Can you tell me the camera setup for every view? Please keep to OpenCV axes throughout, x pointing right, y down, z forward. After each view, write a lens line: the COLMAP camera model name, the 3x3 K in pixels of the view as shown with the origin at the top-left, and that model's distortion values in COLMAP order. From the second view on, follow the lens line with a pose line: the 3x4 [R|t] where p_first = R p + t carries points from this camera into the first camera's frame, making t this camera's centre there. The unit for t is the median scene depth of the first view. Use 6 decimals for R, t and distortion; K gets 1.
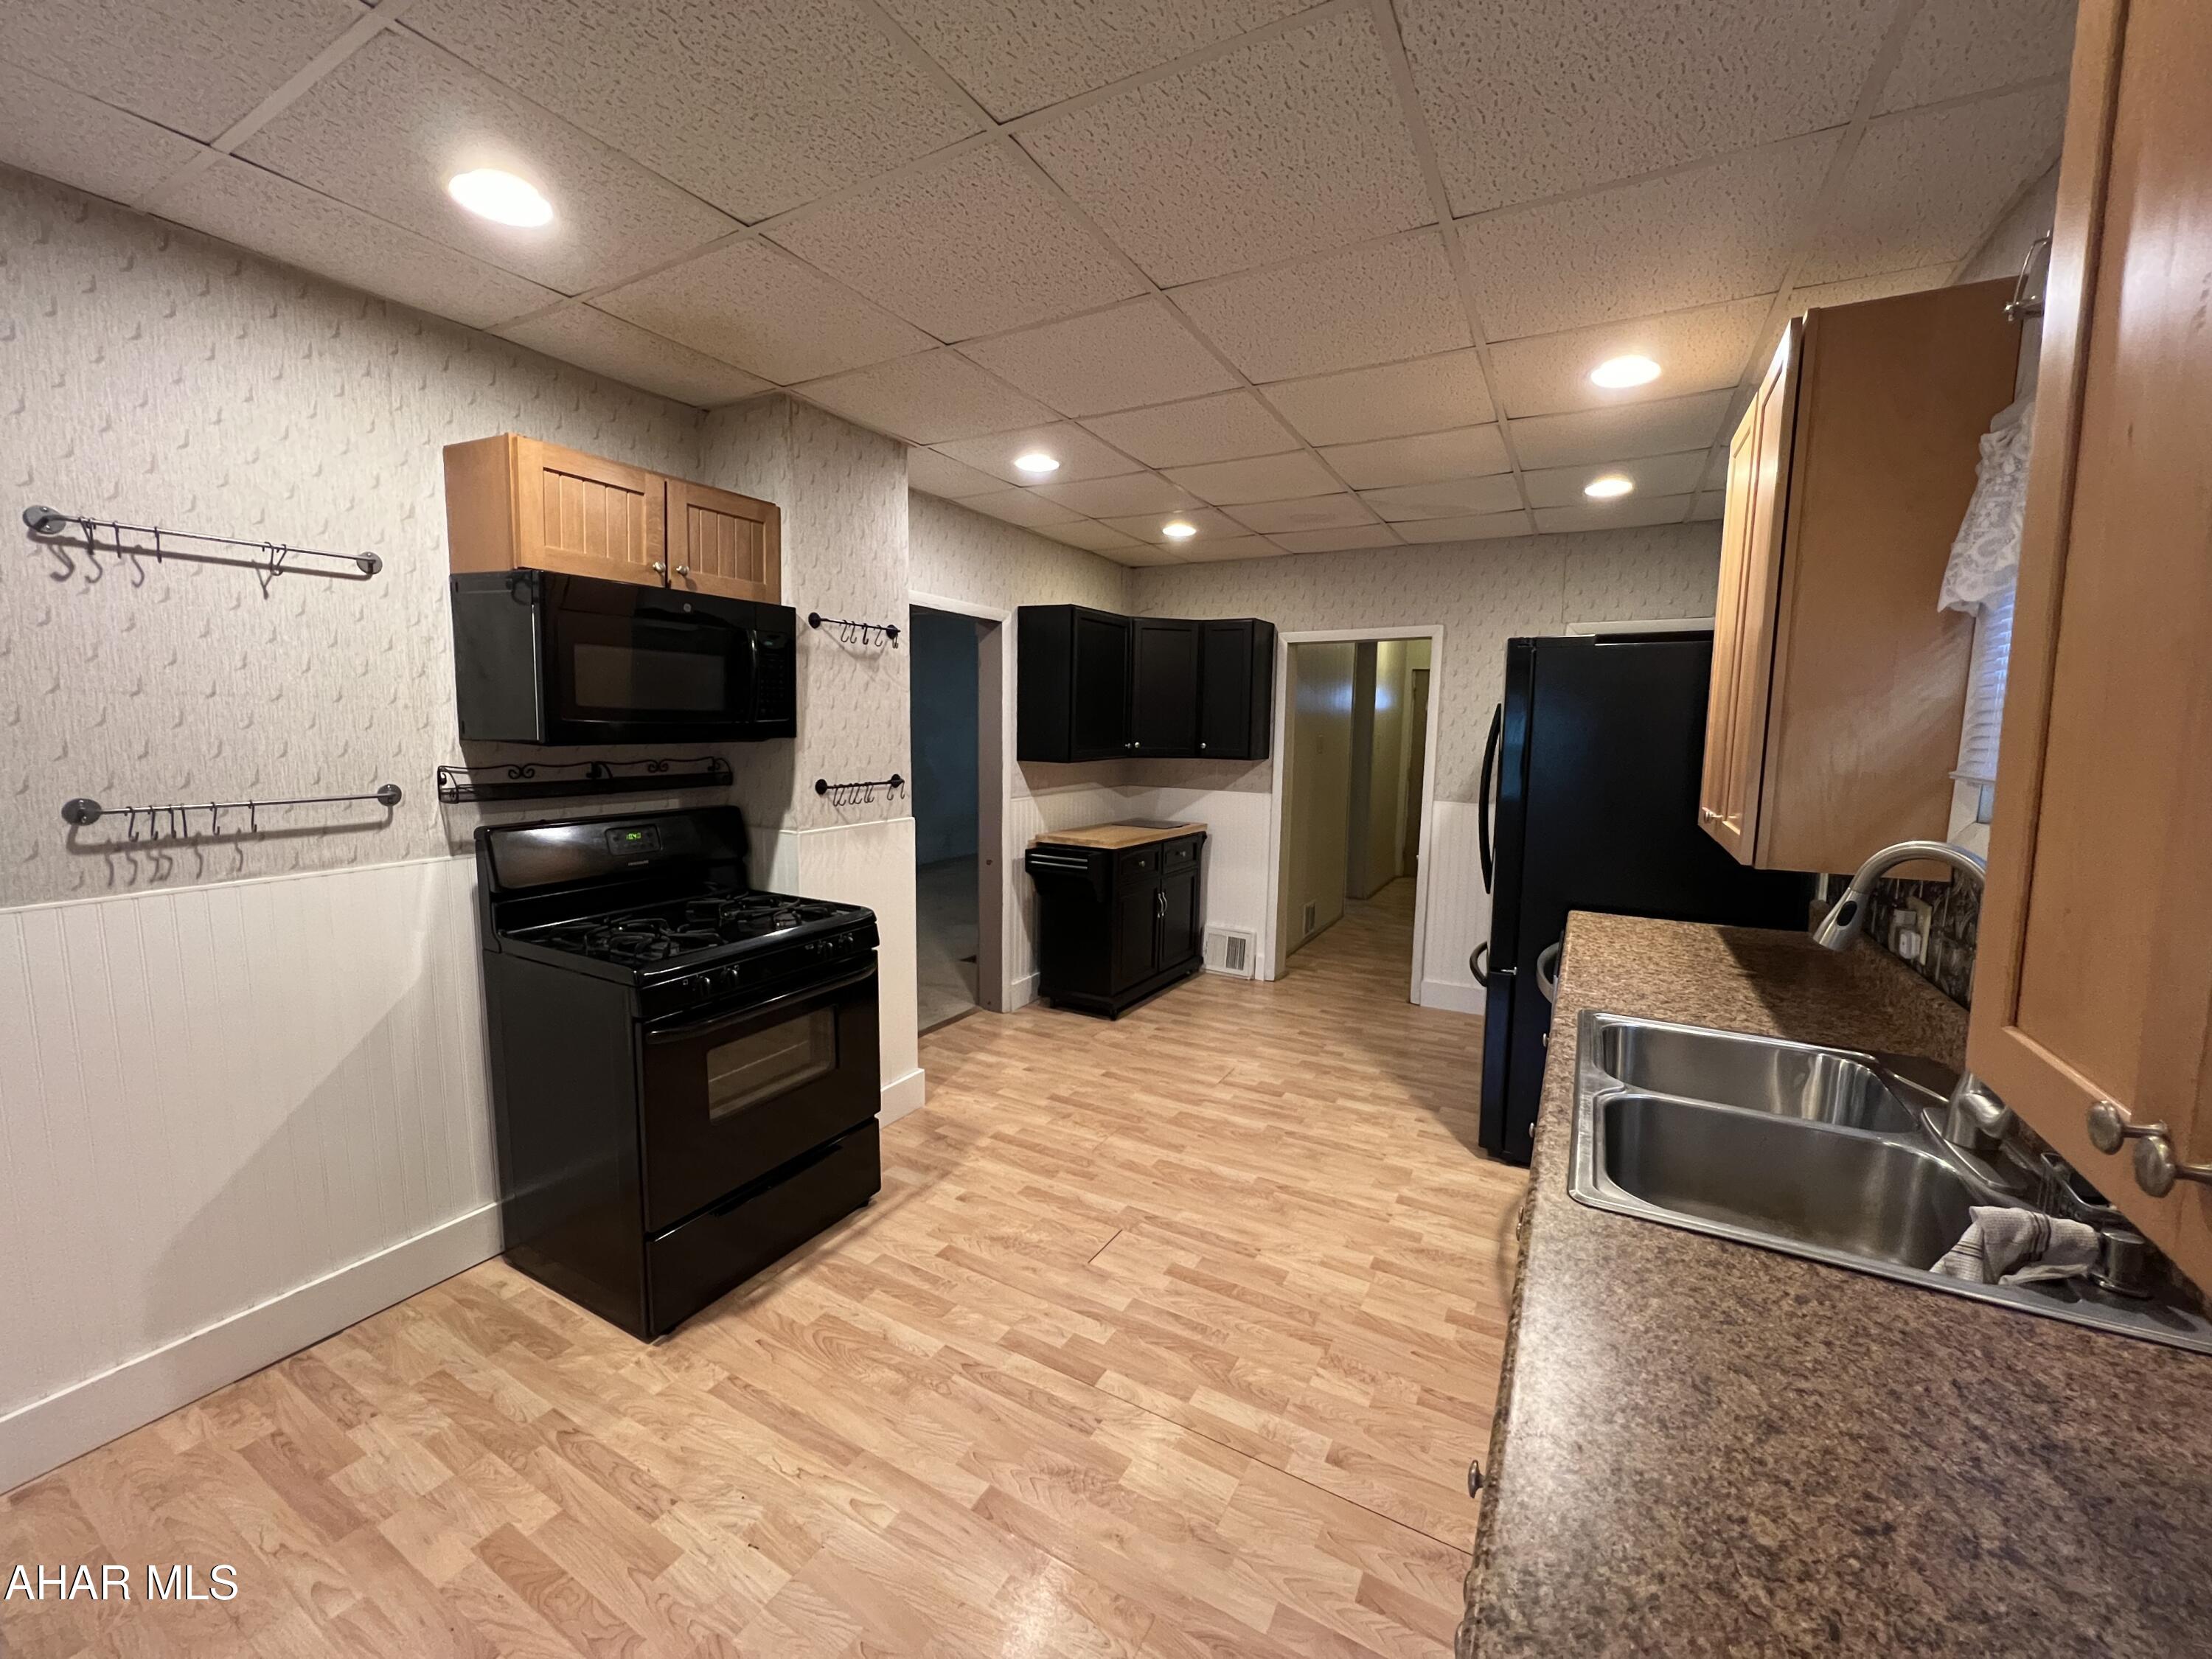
lens RADIAL K [[882.9, 0, 1103.1], [0, 882.9, 819.2], [0, 0, 1]] dist [0.007739, 0.000719]
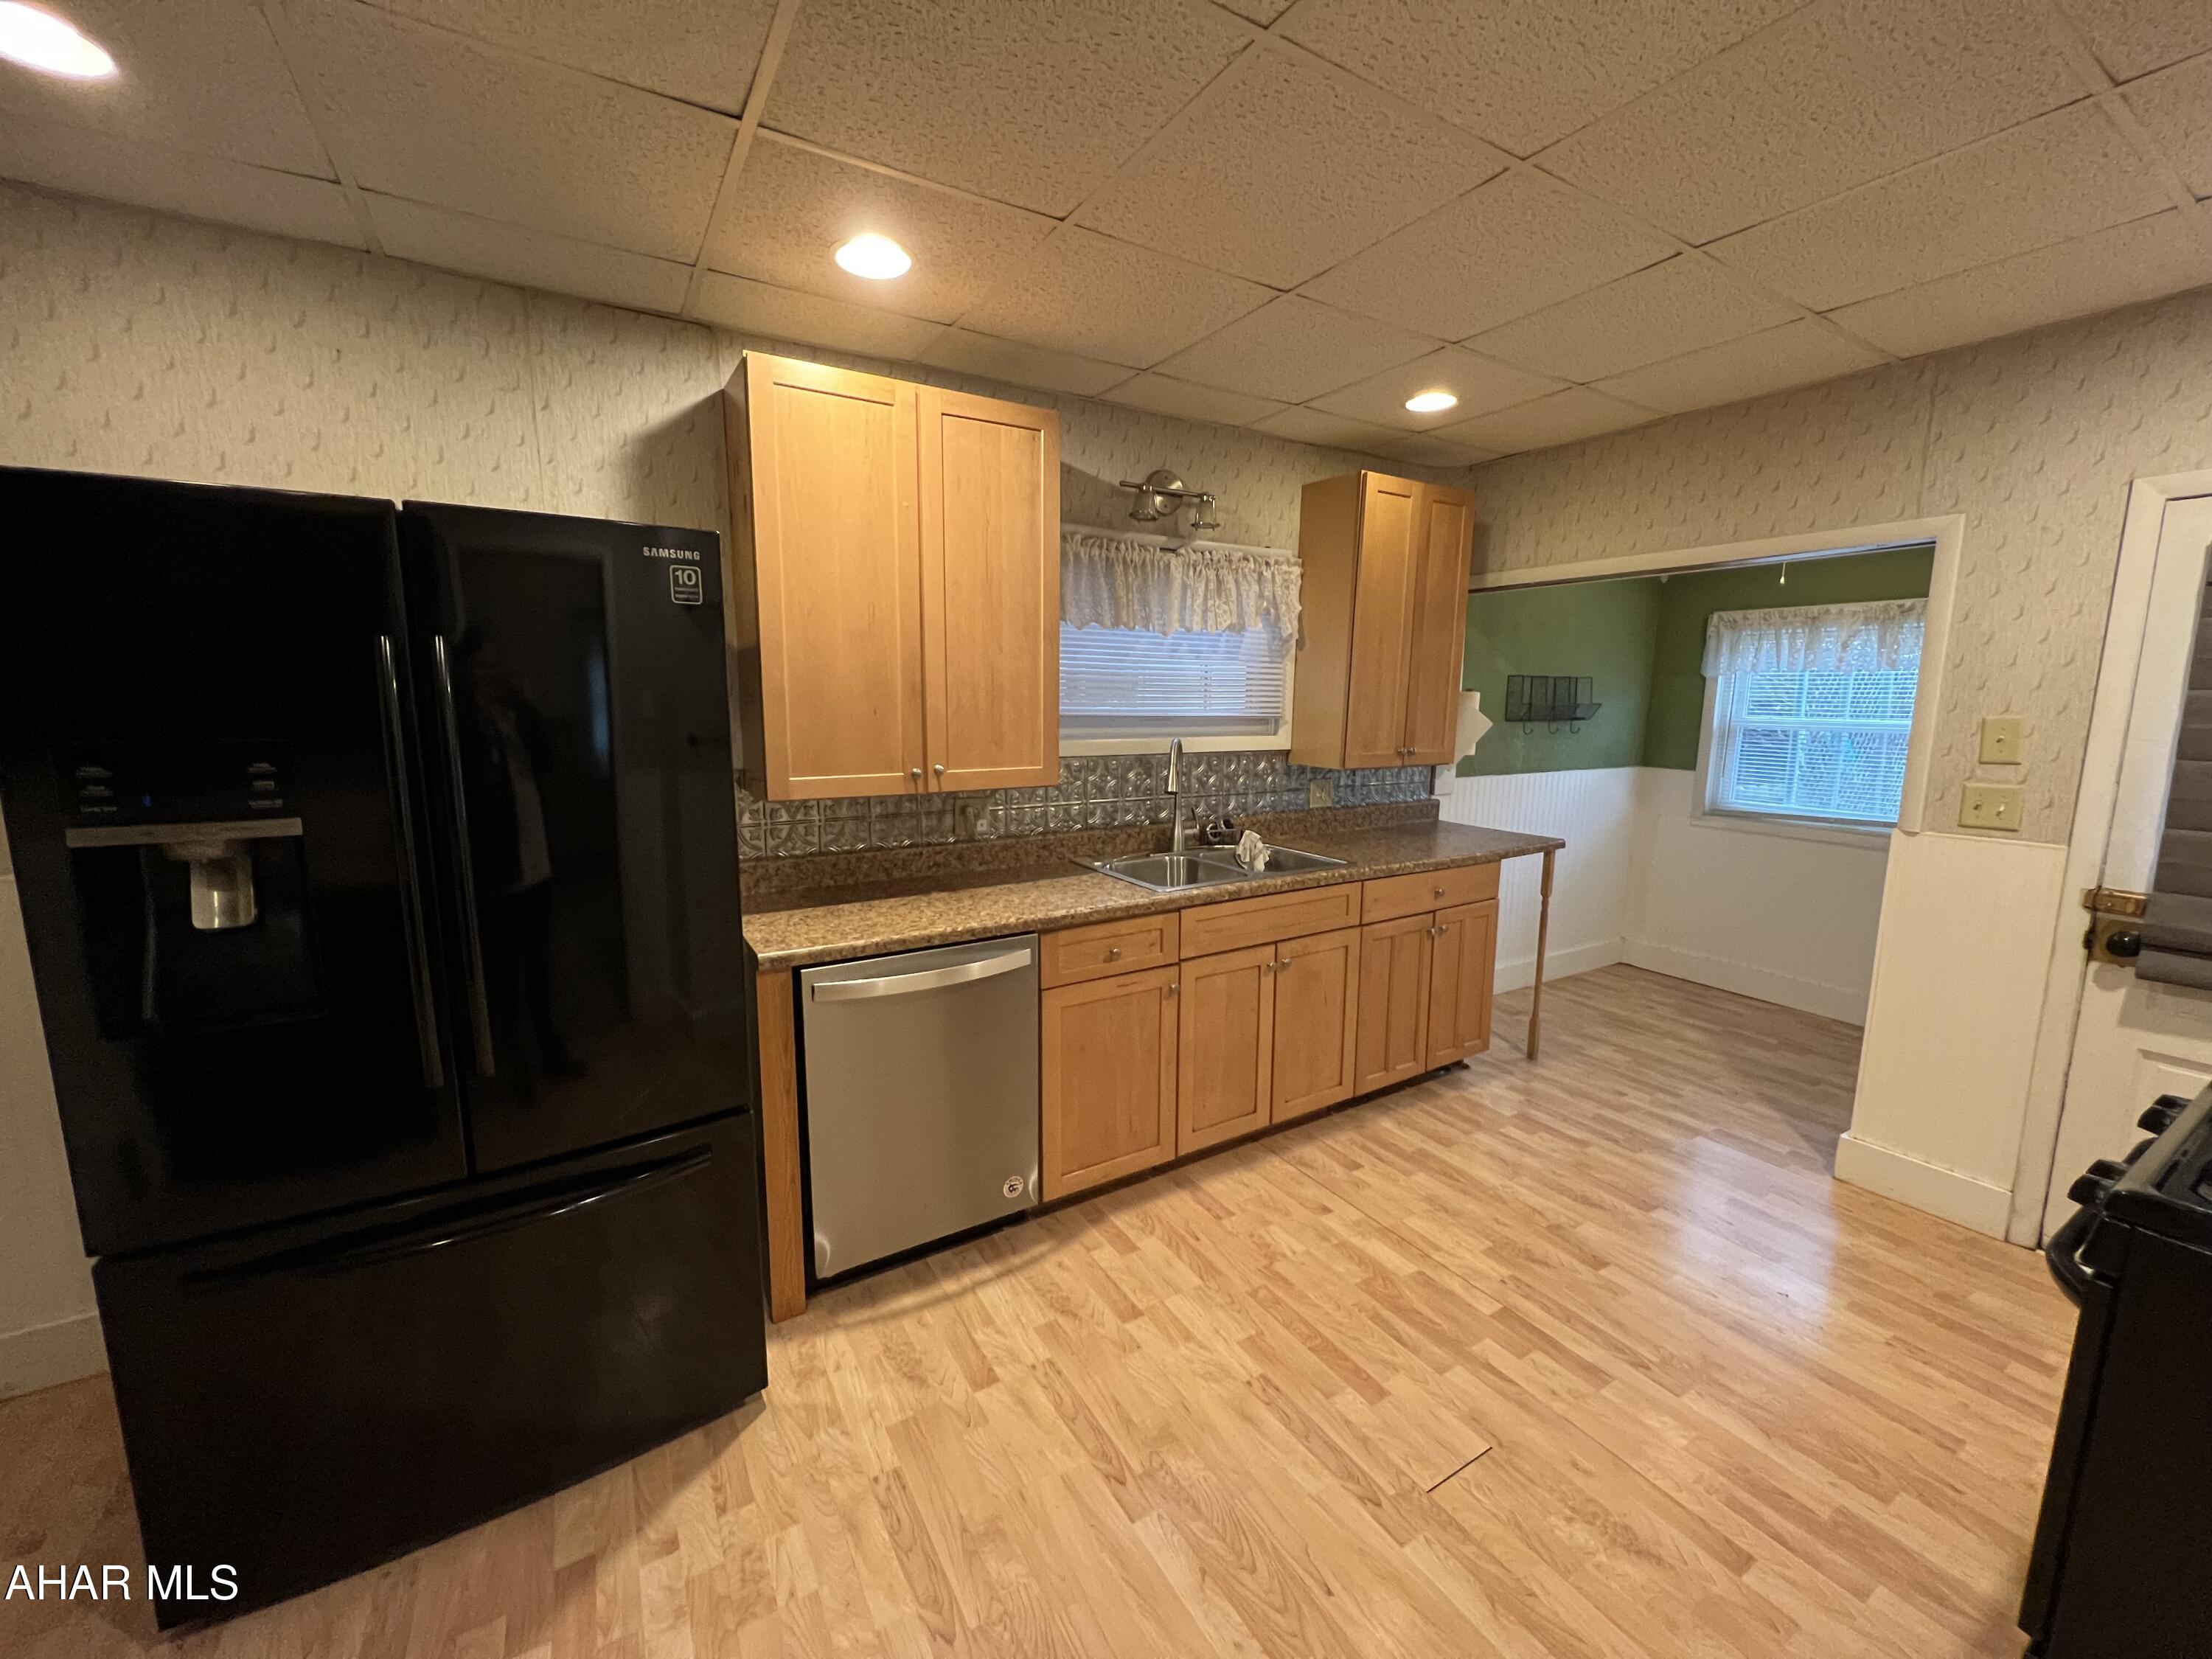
lens RADIAL K [[883.9, 0, 1106.5], [0, 883.9, 825.6], [0, 0, 1]] dist [-0.001559, 0.000150]
pose [[-0.873303, -0.090910, 0.478621, -0.042398], [0.035423, 0.967985, 0.248495, -0.189557], [-0.485888, 0.233966, -0.842124, 1.713911]]
